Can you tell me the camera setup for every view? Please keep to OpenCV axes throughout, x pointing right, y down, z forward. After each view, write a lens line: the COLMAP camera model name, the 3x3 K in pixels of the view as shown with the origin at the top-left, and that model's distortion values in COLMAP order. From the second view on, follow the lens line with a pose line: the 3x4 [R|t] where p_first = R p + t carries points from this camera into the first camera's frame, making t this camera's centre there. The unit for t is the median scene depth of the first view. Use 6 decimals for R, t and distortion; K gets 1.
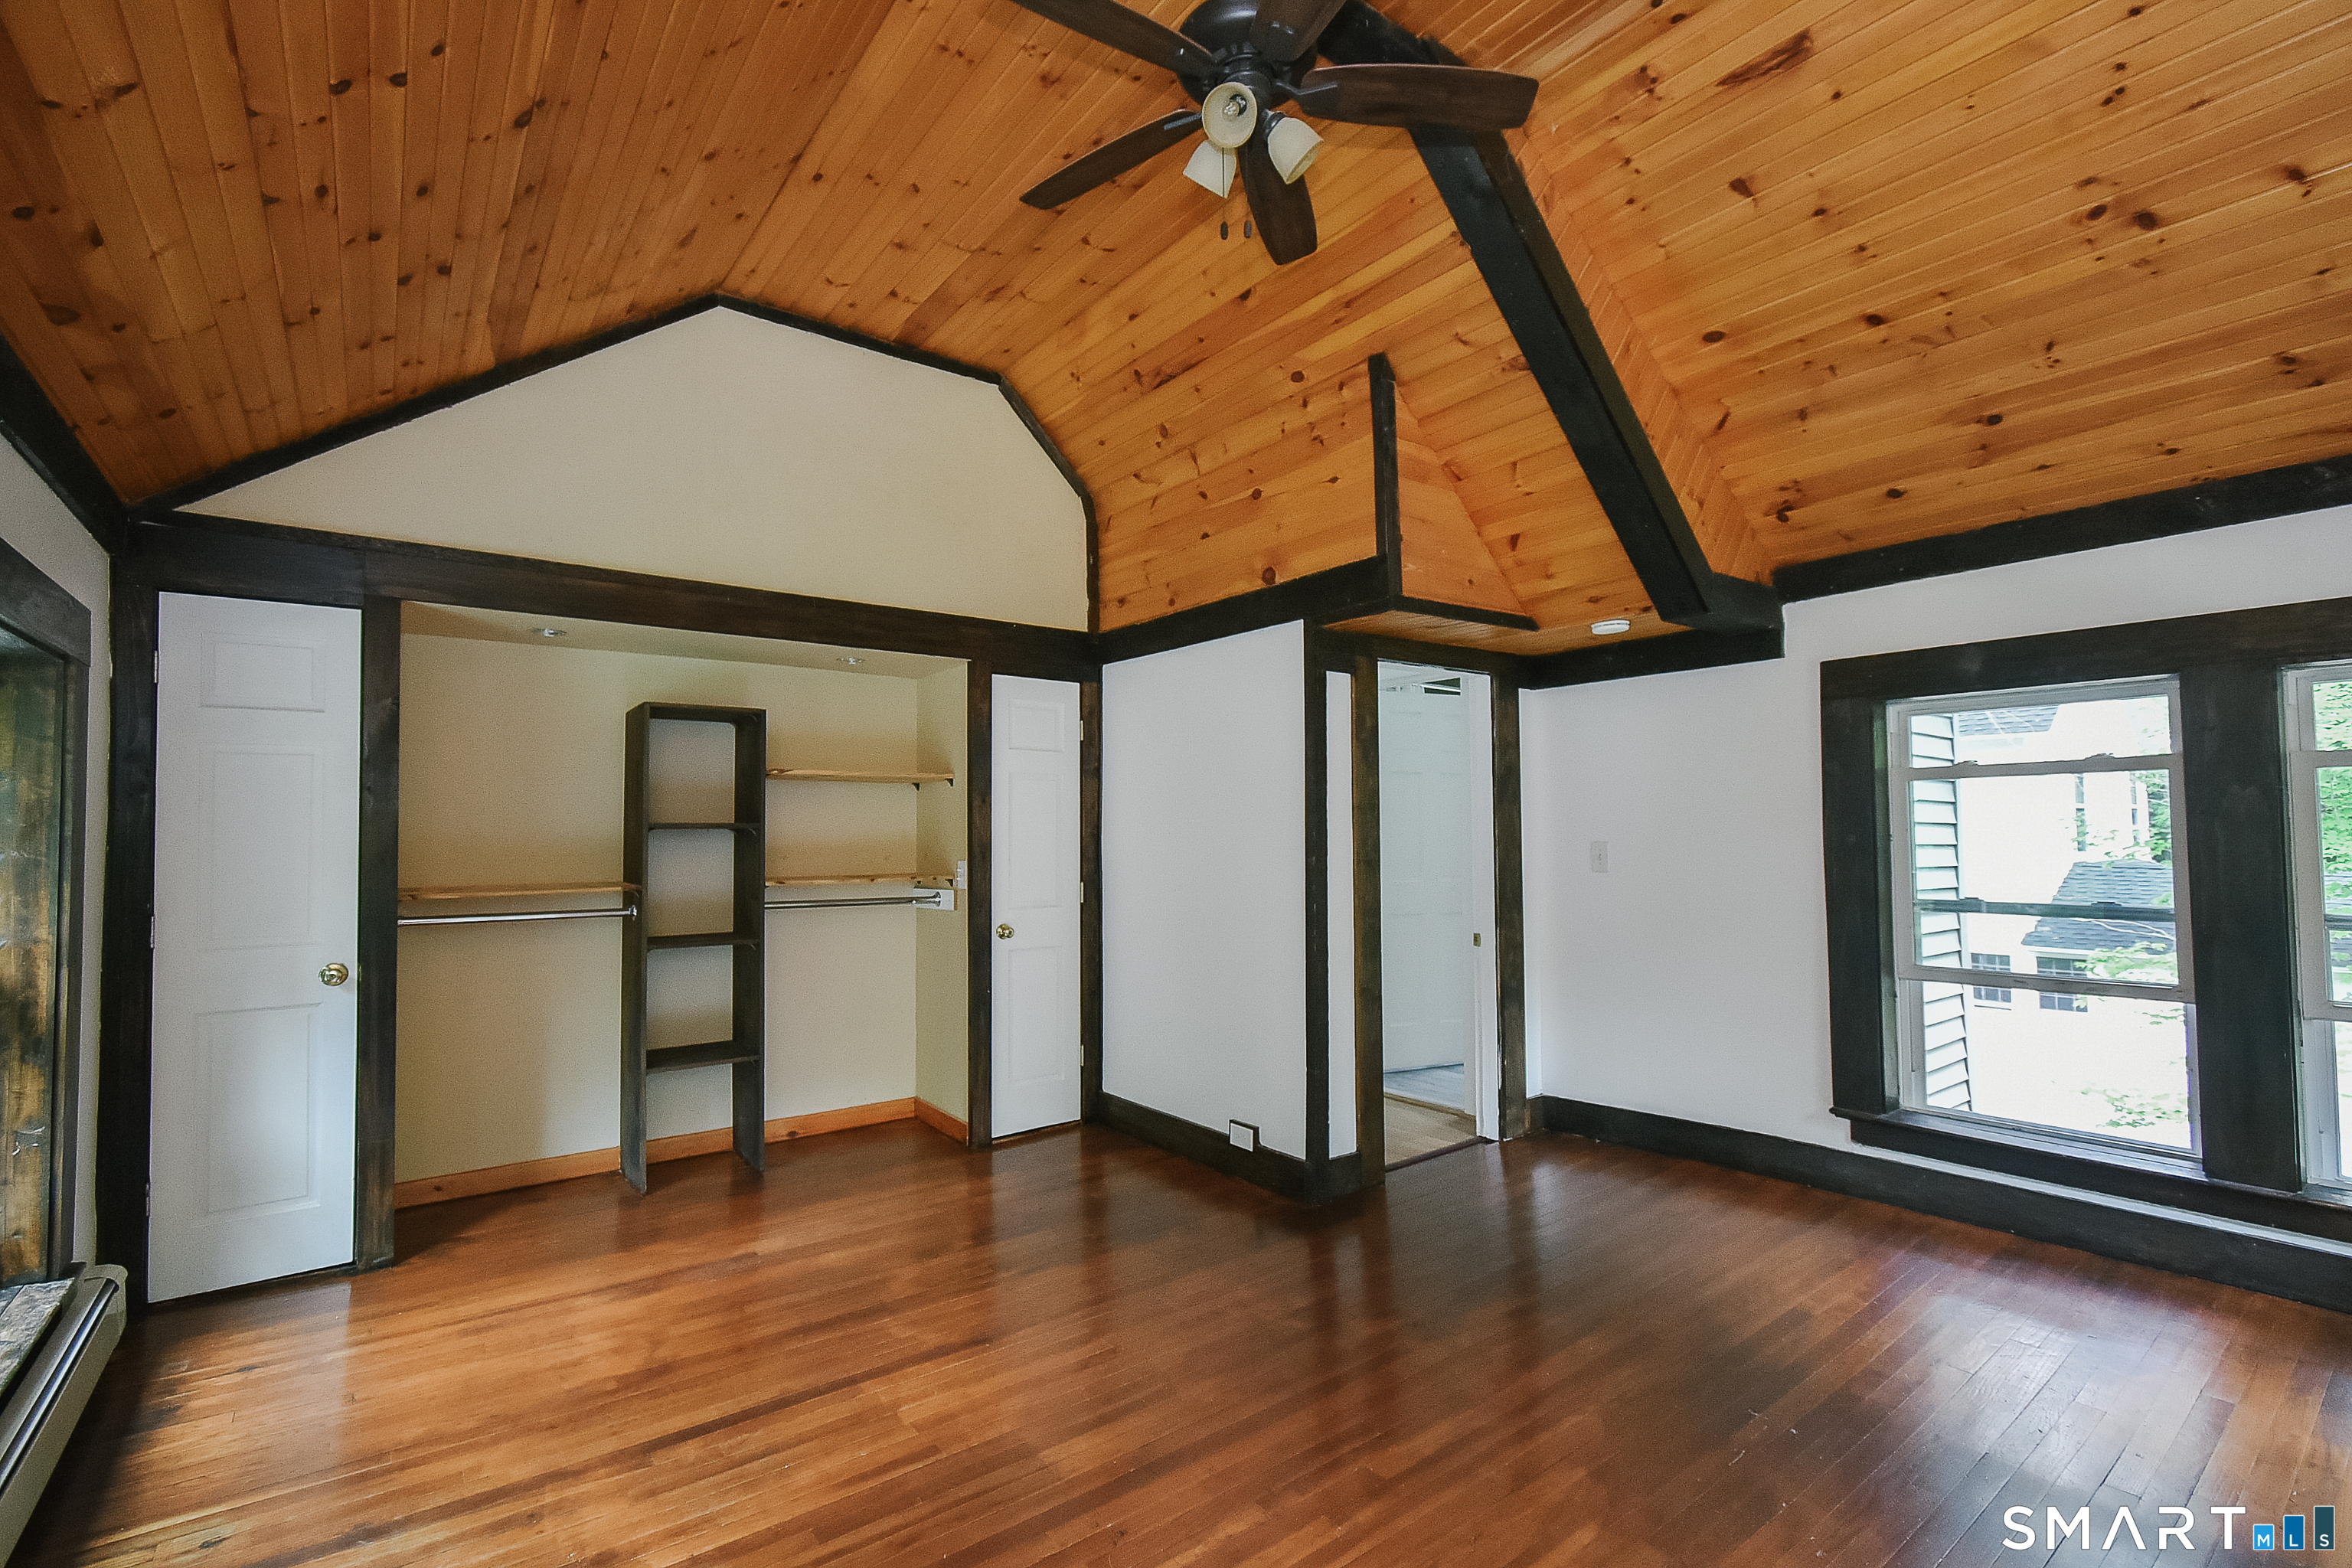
lens RADIAL K [[1051.2, 0, 1174.0], [0, 1051.2, 787.9], [0, 0, 1]] dist [0.007853, -0.002129]
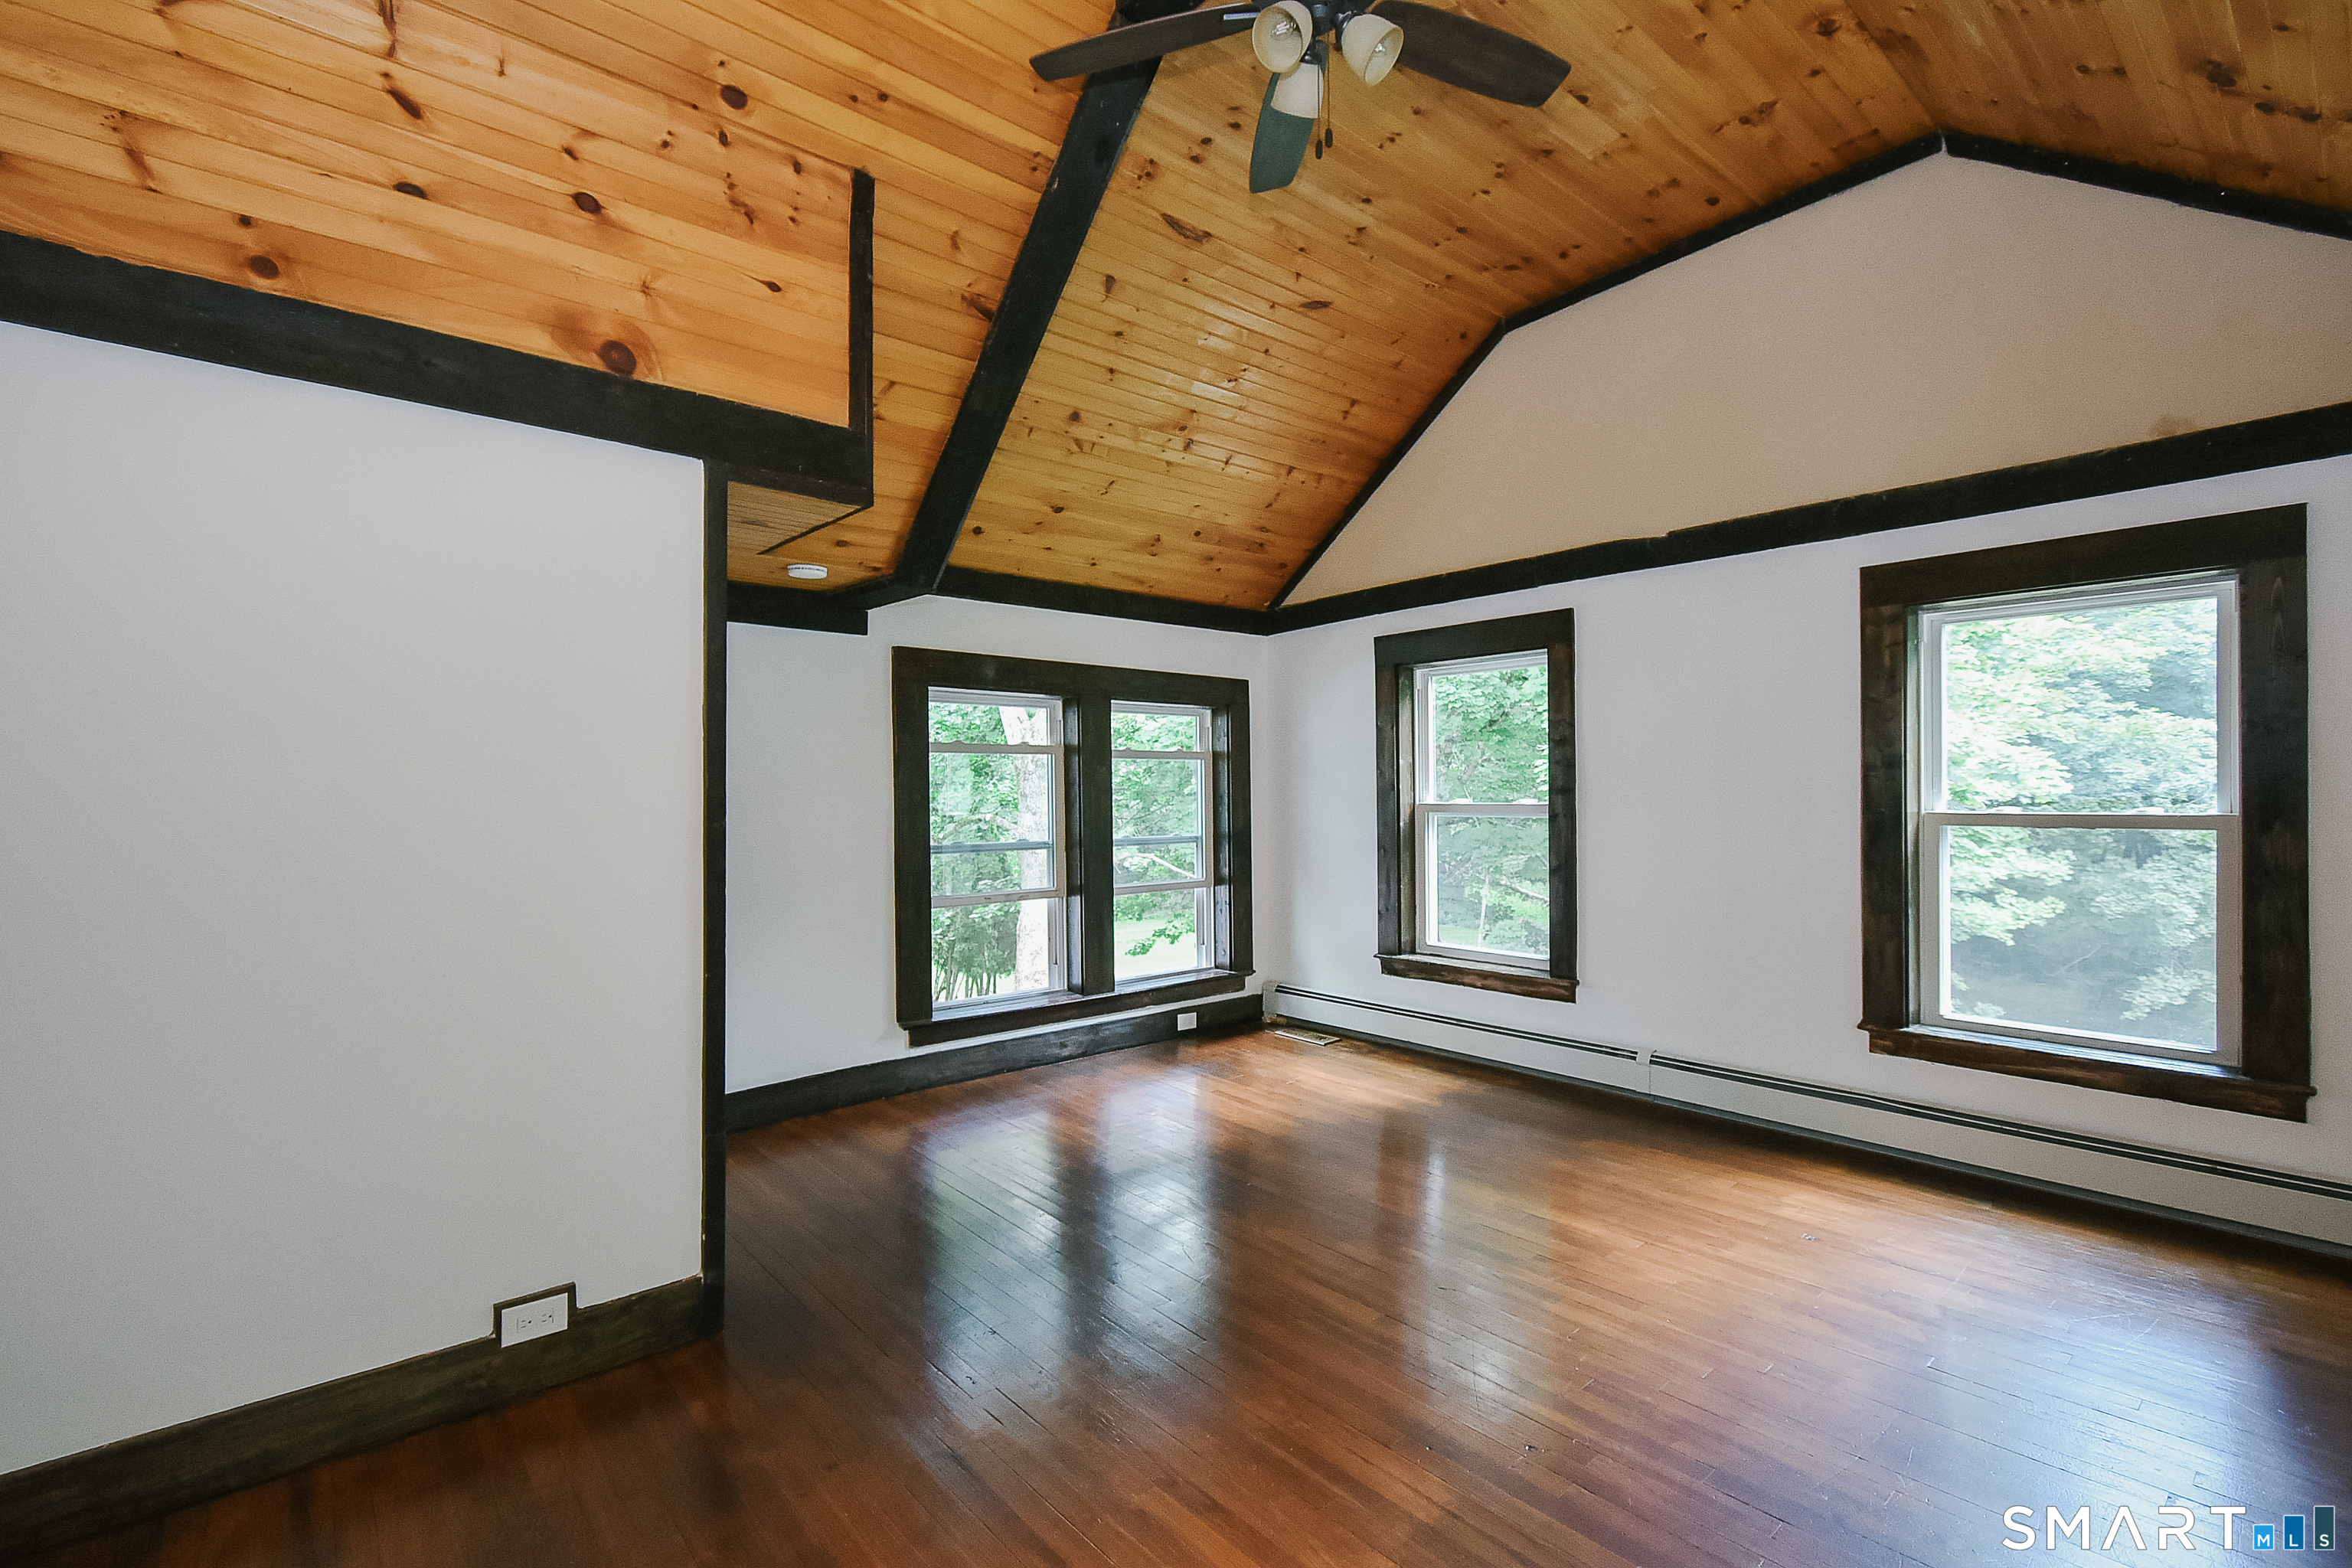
lens RADIAL K [[1051.2, 0, 1171.5], [0, 1051.2, 792.8], [0, 0, 1]] dist [0.007853, -0.002129]
pose [[-0.057231, 0.012739, 0.998280, -0.575176], [-0.036750, 0.999214, -0.014858, 0.049143], [-0.997684, -0.037537, -0.056718, 0.769025]]
